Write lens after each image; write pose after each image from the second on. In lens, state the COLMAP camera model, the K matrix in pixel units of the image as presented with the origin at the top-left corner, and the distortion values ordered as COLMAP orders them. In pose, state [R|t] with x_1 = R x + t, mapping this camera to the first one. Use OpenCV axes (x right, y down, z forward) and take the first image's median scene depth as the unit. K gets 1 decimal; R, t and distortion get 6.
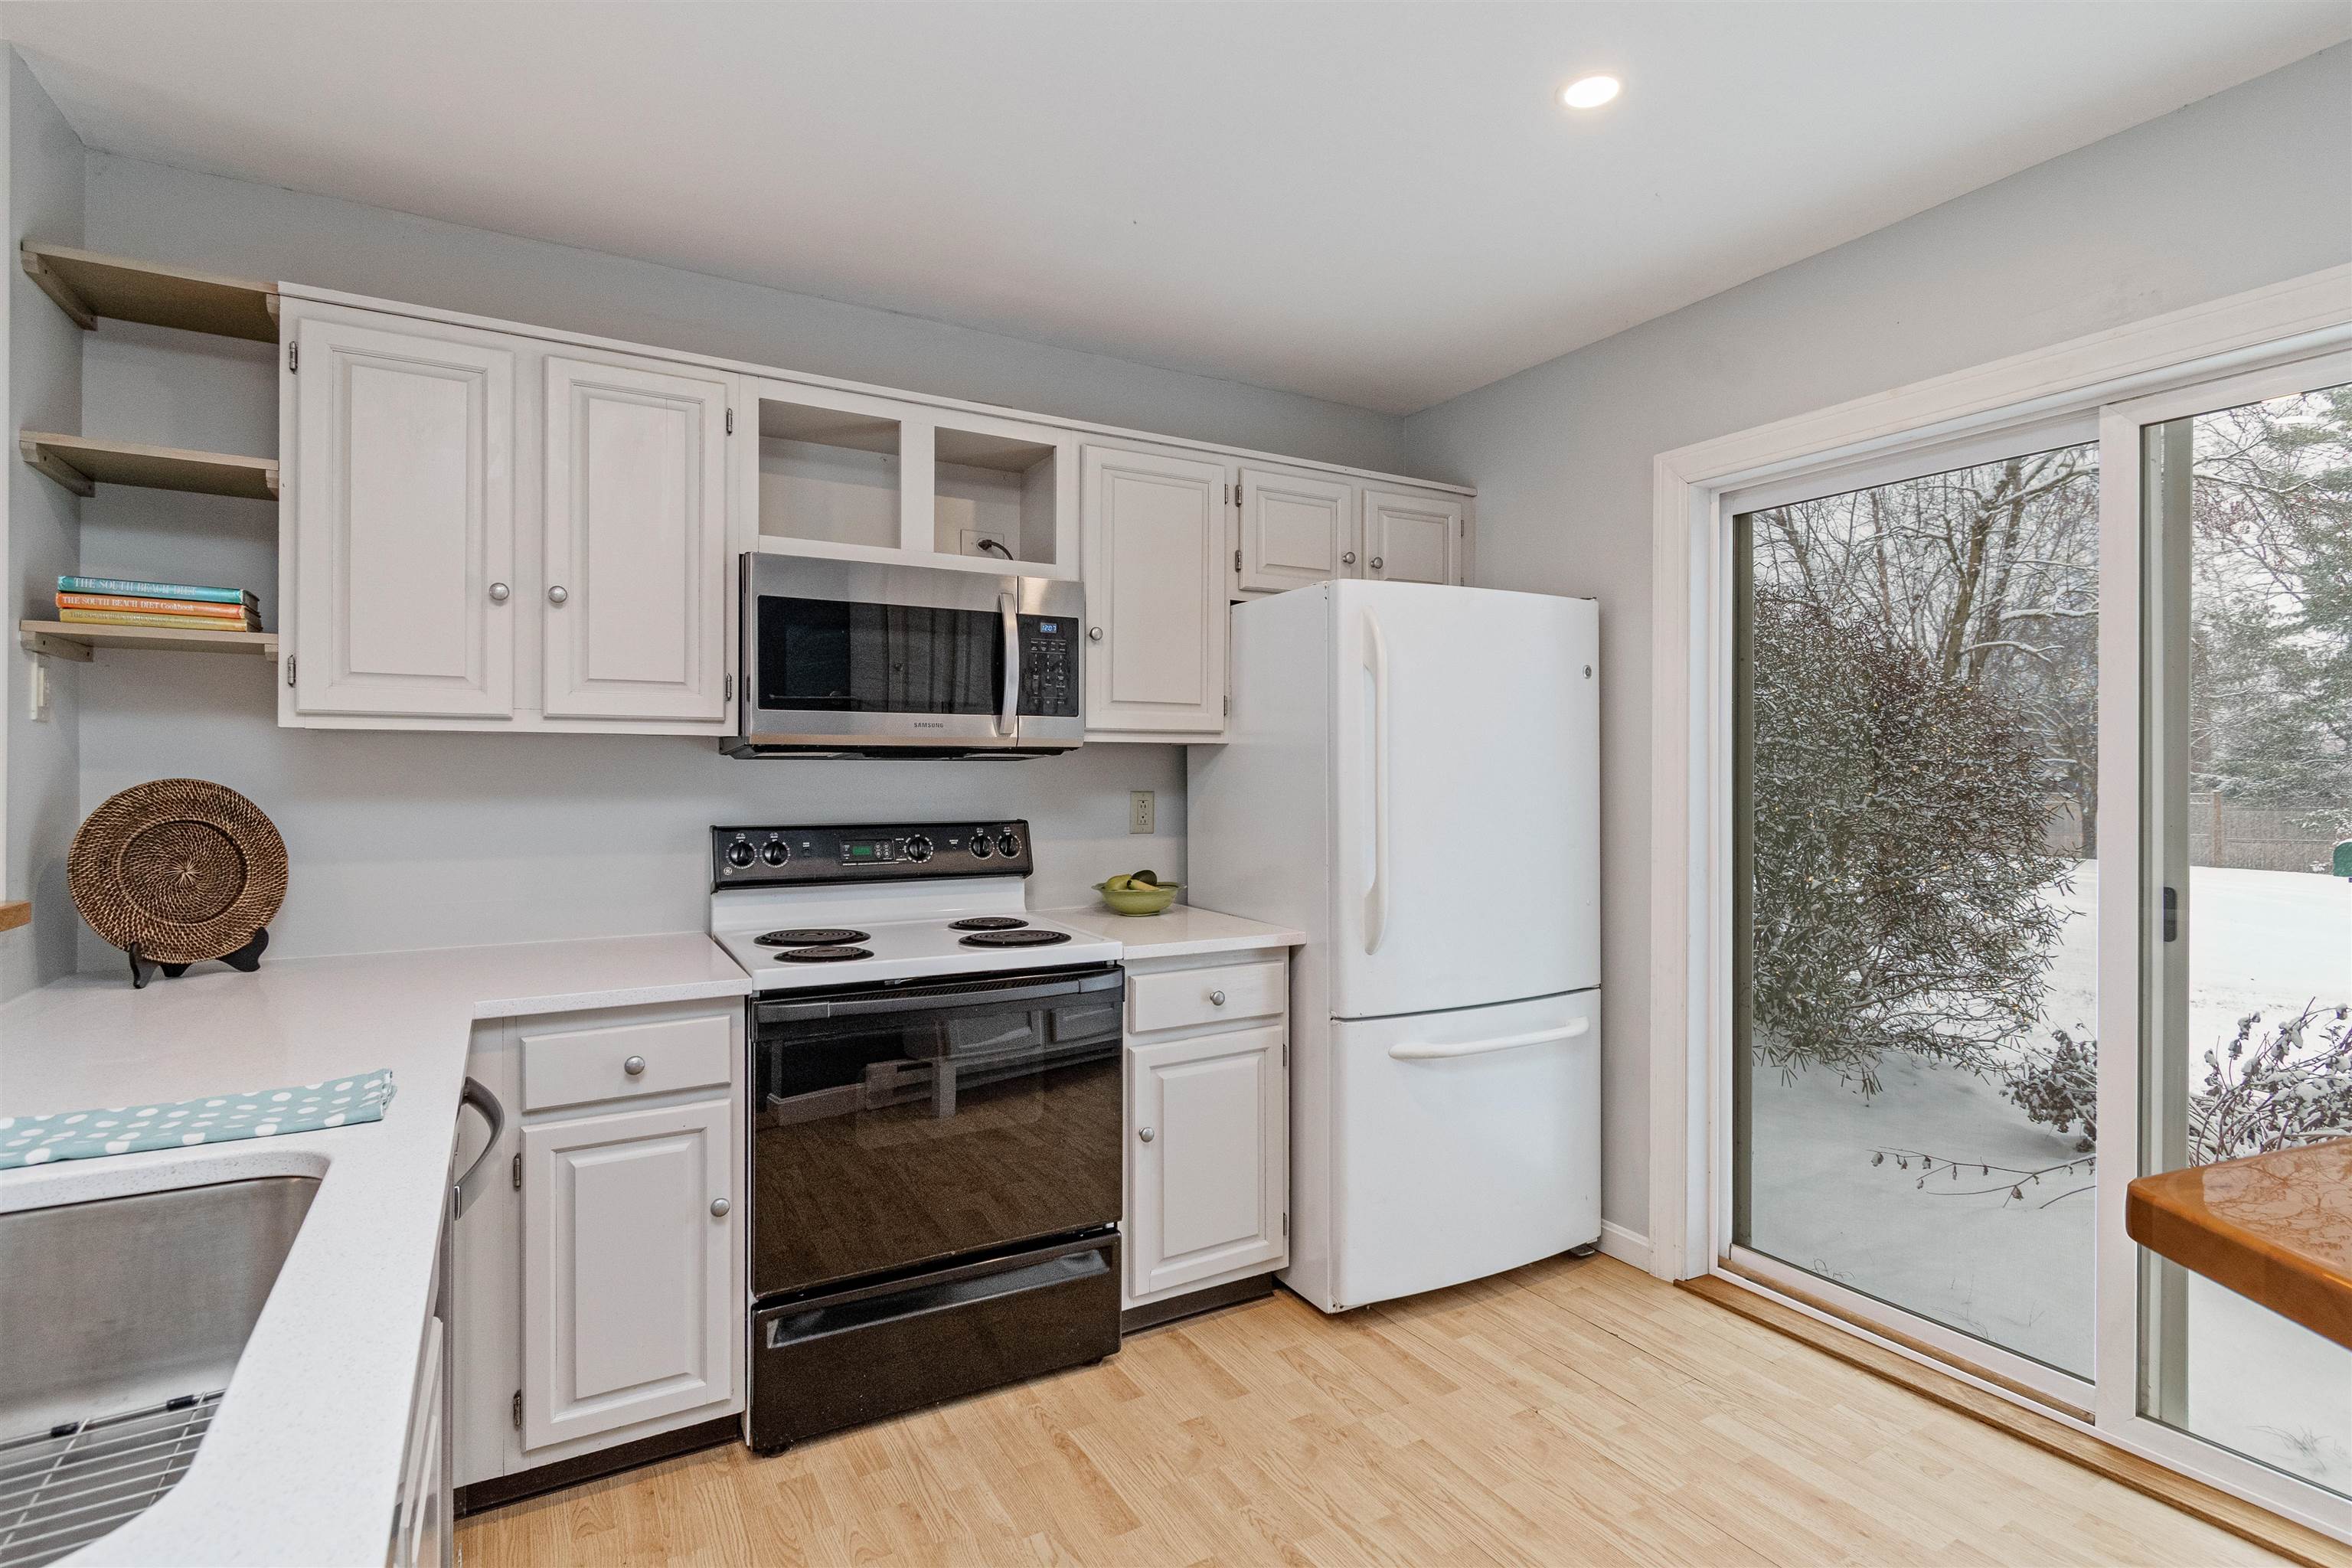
lens RADIAL K [[1137.9, 0, 1196.1], [0, 1137.9, 767.9], [0, 0, 1]] dist [-0.001041, 0.000021]
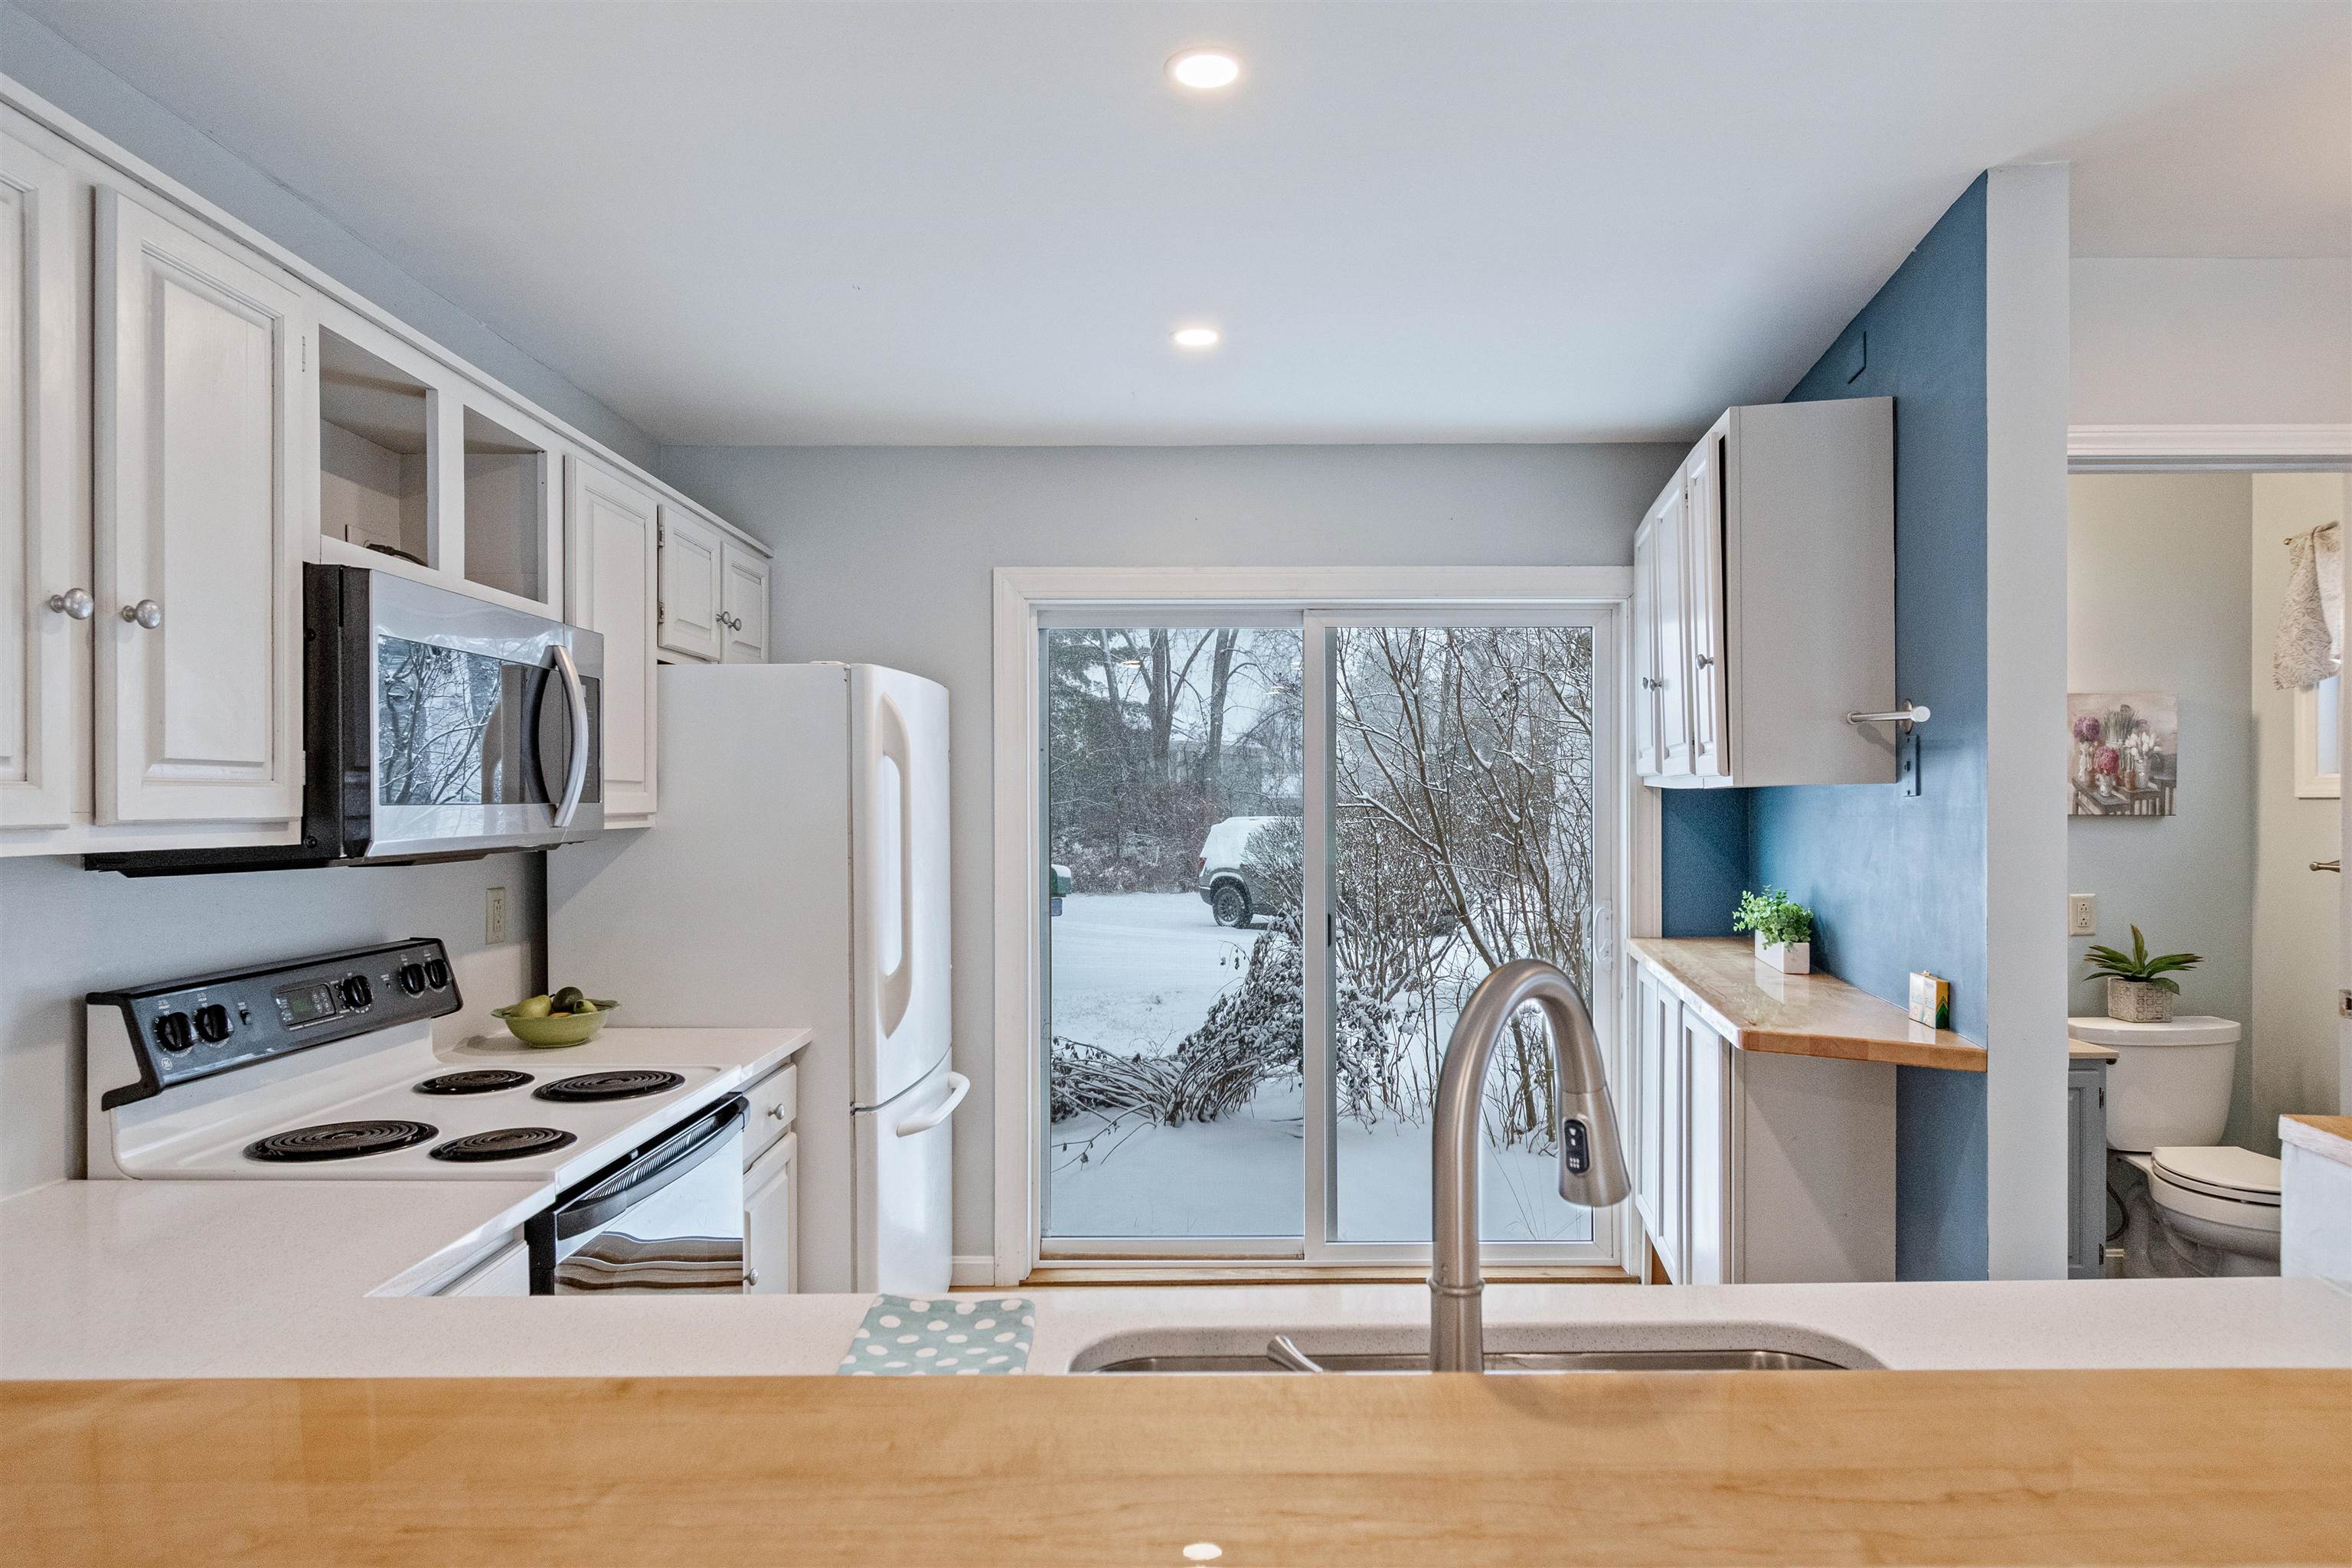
lens RADIAL K [[1364.8, 0, 1186.4], [0, 1364.8, 813.5], [0, 0, 1]] dist [-0.002164, 0.000011]
pose [[0.502455, -0.010433, 0.864540, -0.721556], [0.002324, 0.999940, 0.010716, -0.045496], [-0.864600, -0.003375, 0.502450, 0.155942]]
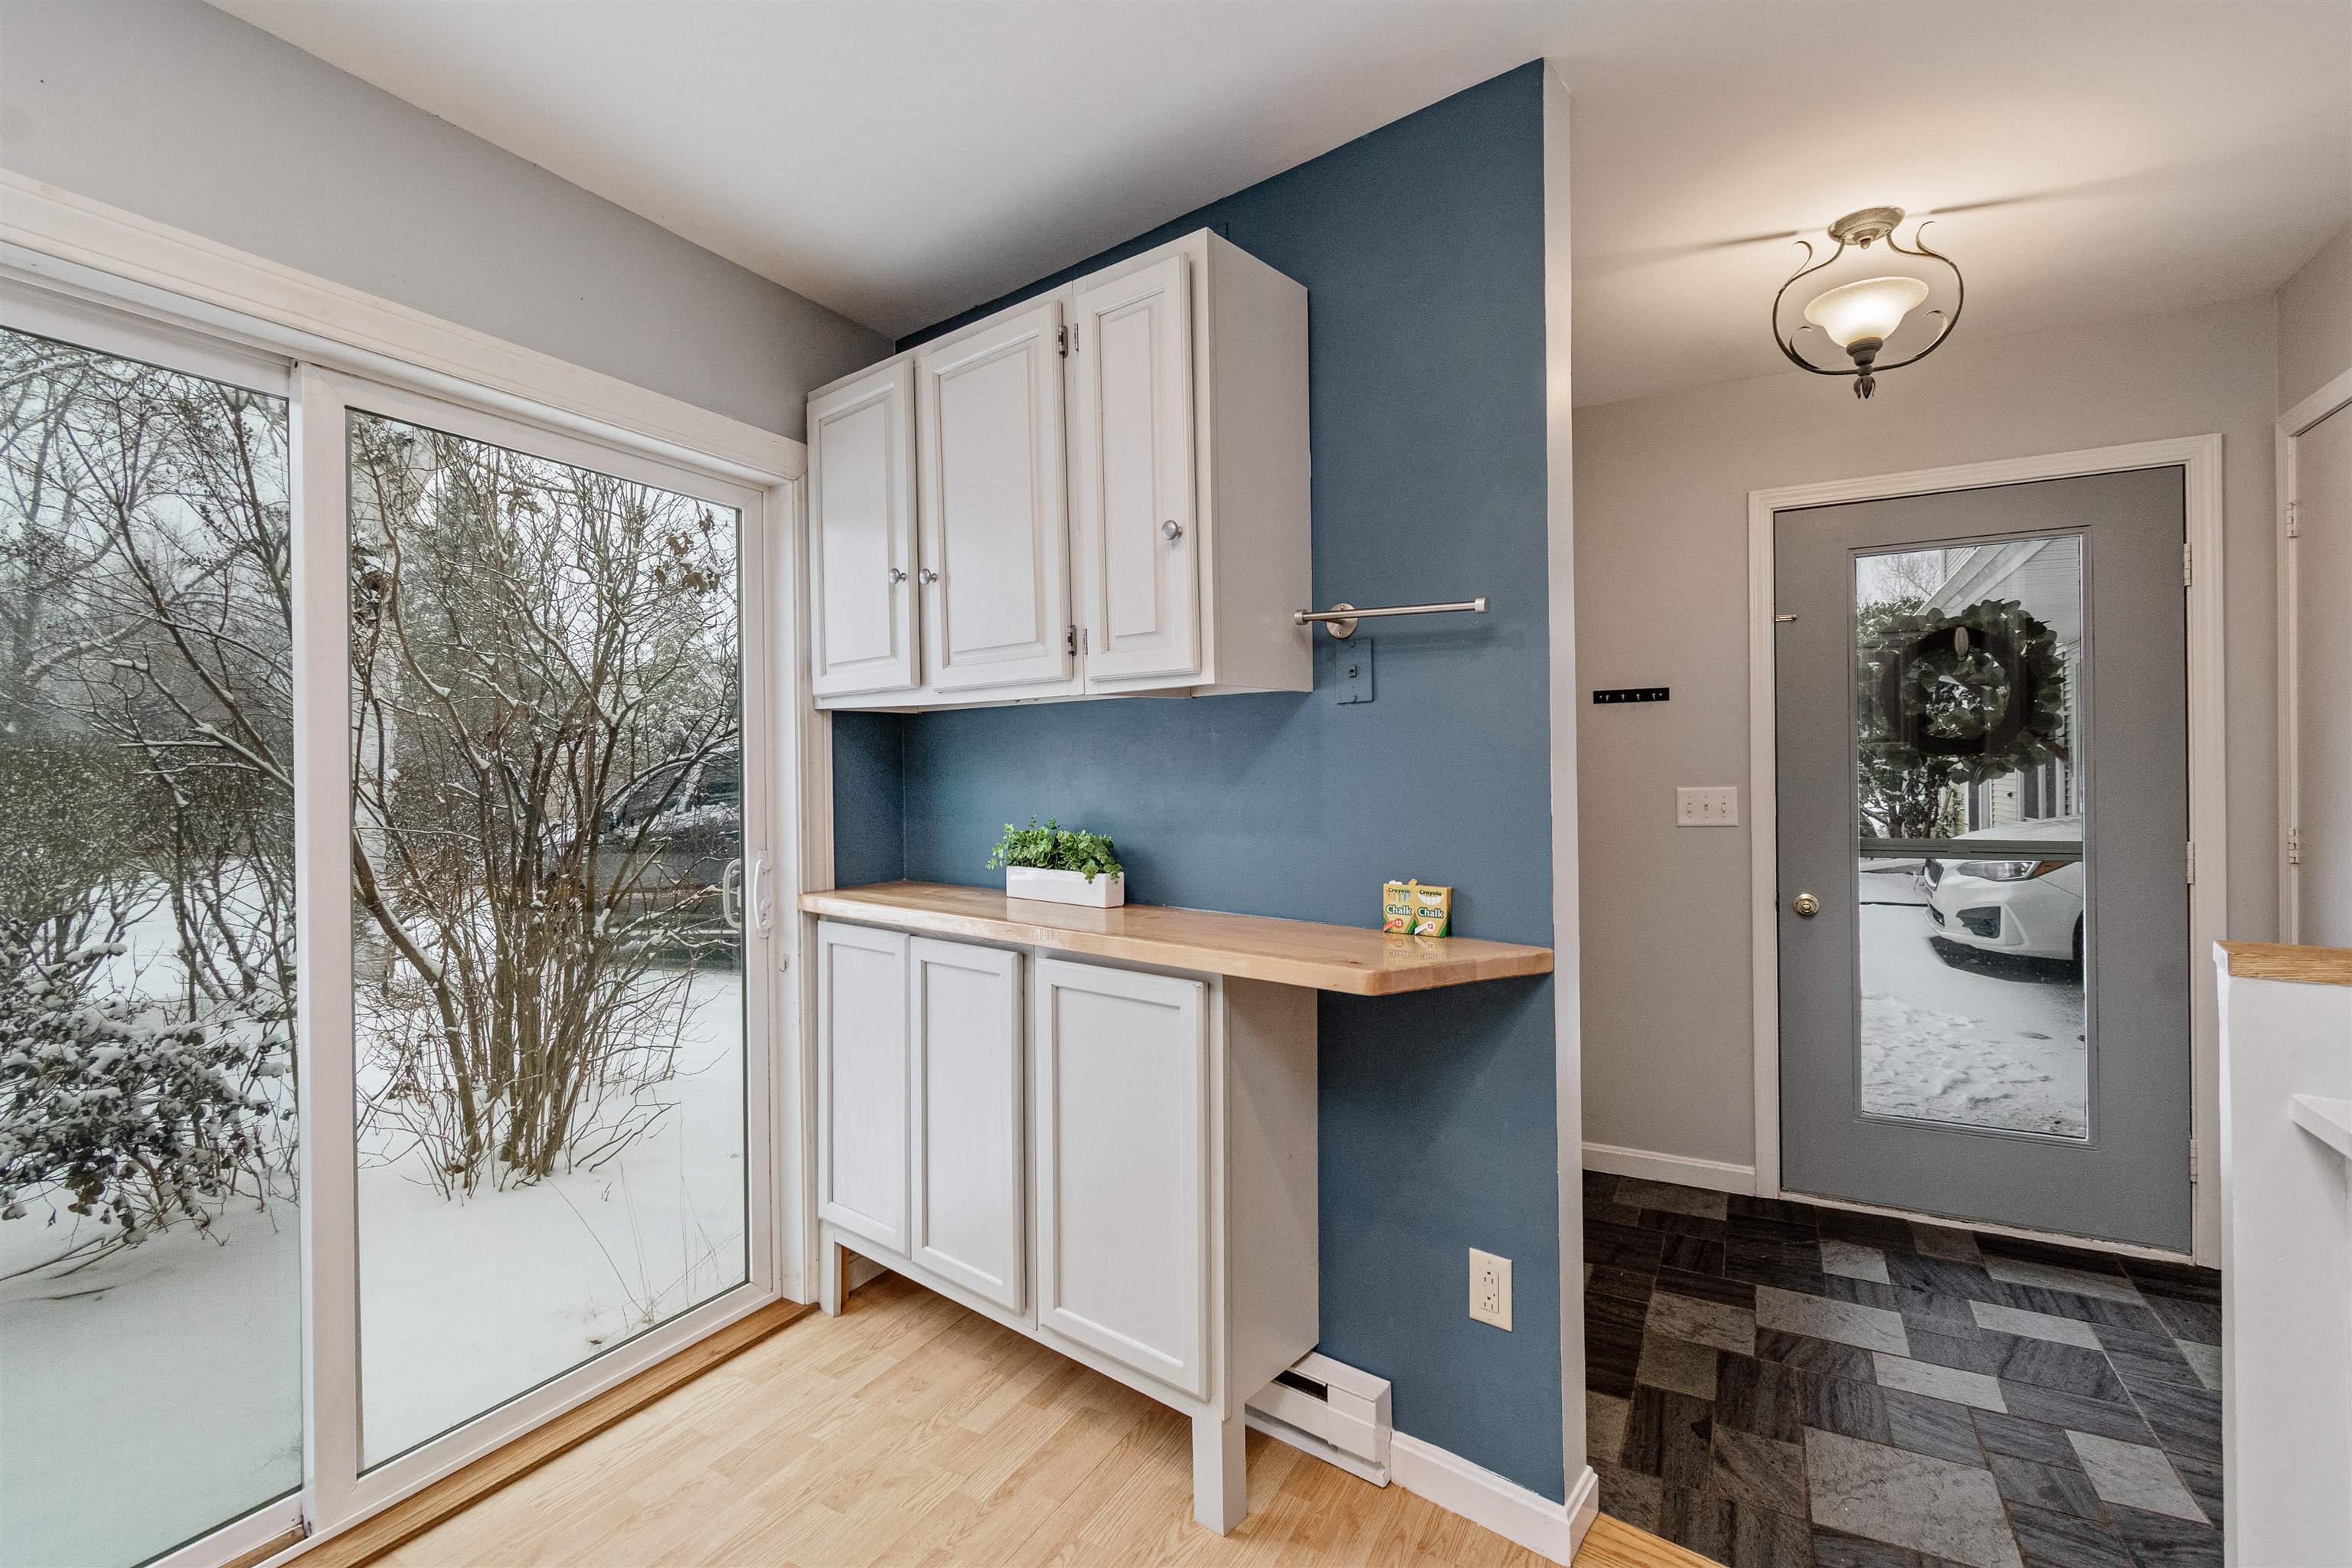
lens RADIAL K [[1049.2, 0, 1182.2], [0, 1049.2, 776.8], [0, 0, 1]] dist [0.001061, 0.000111]
pose [[-0.512540, 0.002116, 0.858661, -0.189000], [0.006497, 0.999978, 0.001414, 0.001968], [-0.858639, 0.006303, -0.512542, 0.659178]]
